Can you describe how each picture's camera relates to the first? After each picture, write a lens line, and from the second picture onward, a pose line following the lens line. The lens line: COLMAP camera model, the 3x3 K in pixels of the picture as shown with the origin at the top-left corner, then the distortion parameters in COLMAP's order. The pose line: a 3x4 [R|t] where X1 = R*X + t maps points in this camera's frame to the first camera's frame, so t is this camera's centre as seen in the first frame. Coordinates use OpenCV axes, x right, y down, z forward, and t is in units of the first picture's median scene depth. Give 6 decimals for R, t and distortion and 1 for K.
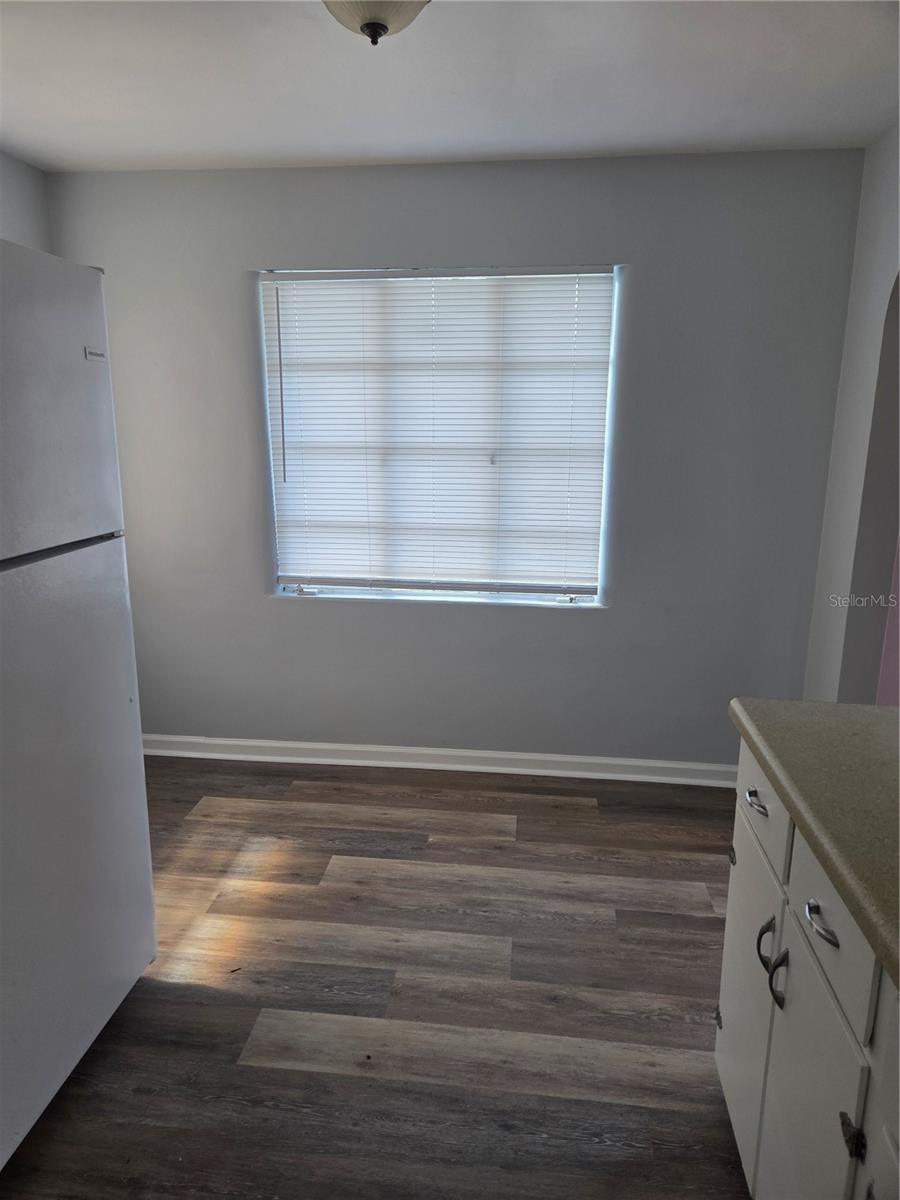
lens RADIAL K [[801.5, 0, 443.8], [0, 801.5, 606.7], [0, 0, 1]] dist [0.063542, -0.048928]
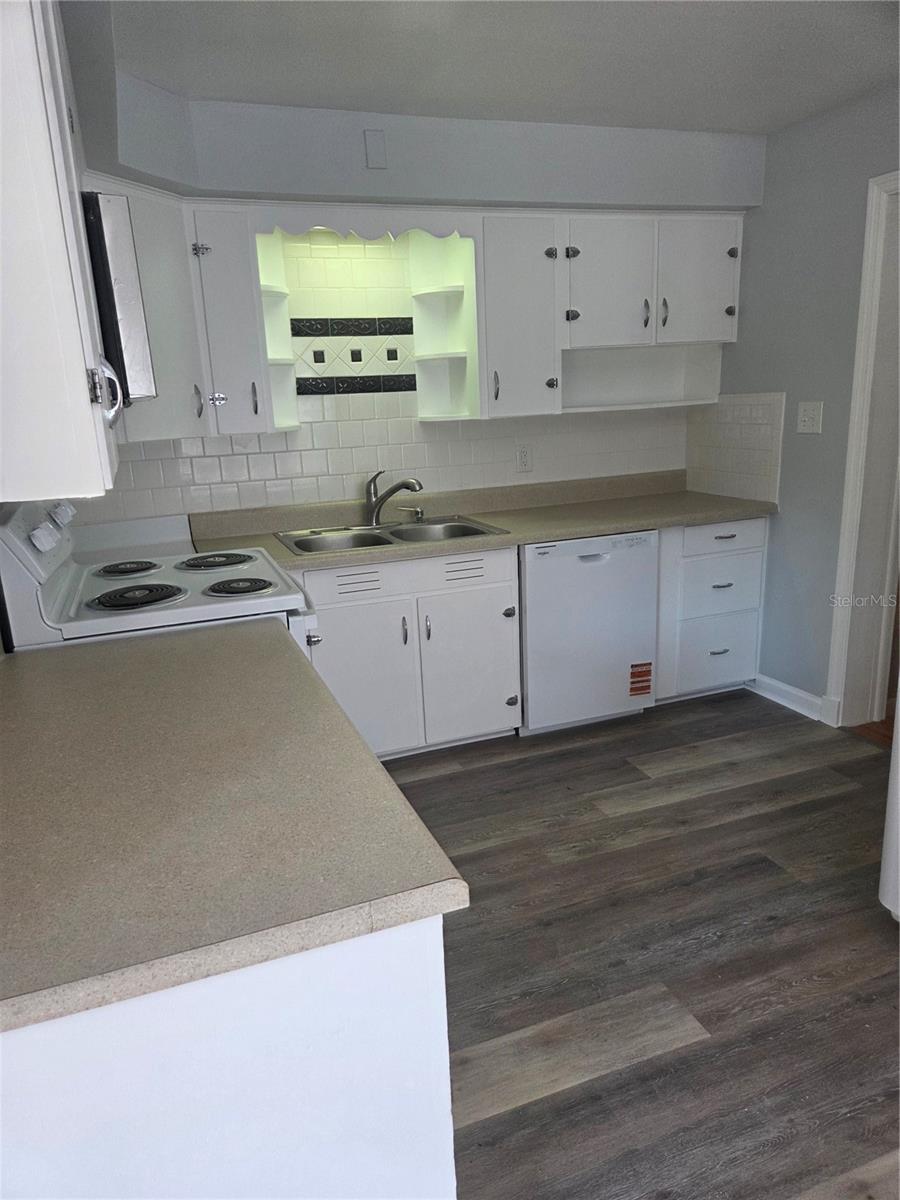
lens RADIAL K [[801.5, 0, 442.7], [0, 801.5, 605.5], [0, 0, 1]] dist [0.063542, -0.048928]
pose [[-0.885407, 0.150275, -0.439854, 0.470933], [-0.067511, 0.894687, 0.441563, -0.230039], [0.459888, 0.420658, -0.782017, 1.083509]]
